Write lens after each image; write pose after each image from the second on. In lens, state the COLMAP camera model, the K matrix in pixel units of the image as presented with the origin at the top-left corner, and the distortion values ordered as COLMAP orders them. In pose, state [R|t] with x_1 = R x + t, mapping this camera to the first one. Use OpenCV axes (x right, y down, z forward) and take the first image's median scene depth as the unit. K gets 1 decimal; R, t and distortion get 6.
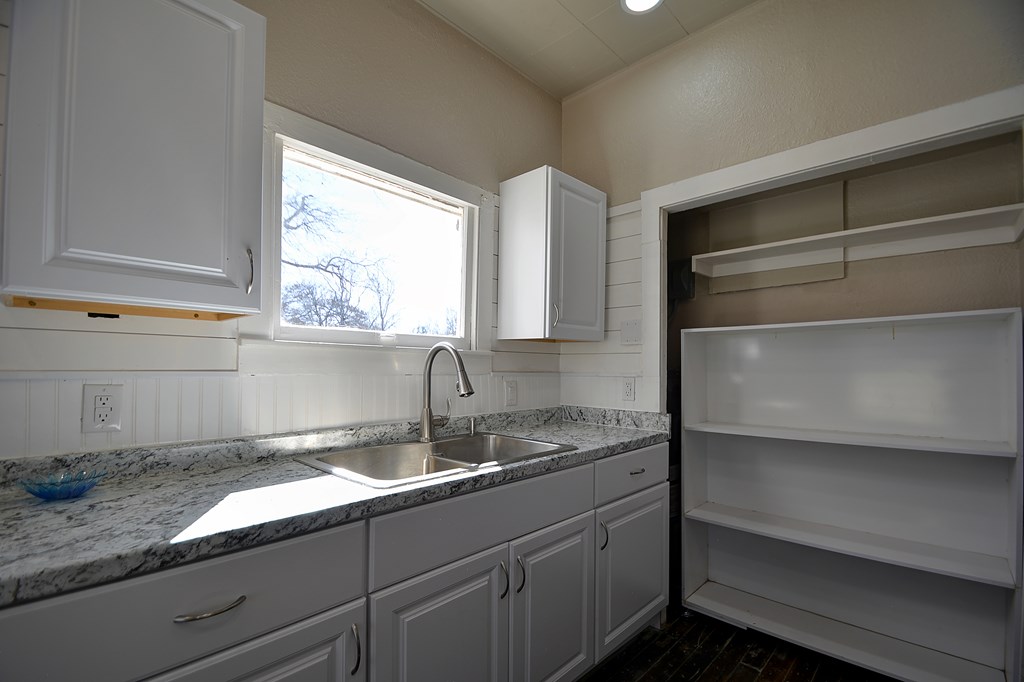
lens RADIAL K [[455.7, 0, 509.0], [0, 455.7, 367.1], [0, 0, 1]] dist [0.012039, -0.014564]
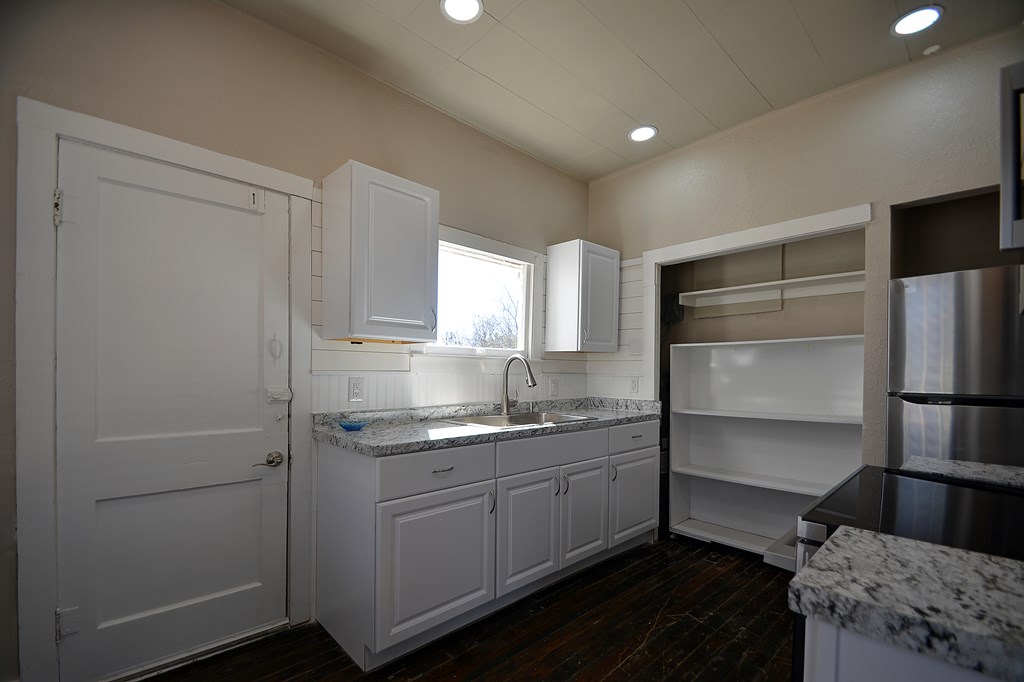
lens RADIAL K [[445.9, 0, 511.0], [0, 445.9, 377.4], [0, 0, 1]] dist [0.012668, -0.014861]
pose [[0.998741, 0.003006, -0.050065, -0.067786], [-0.002269, 0.999888, 0.014772, 0.003583], [0.050104, -0.014639, 0.998637, -0.499653]]
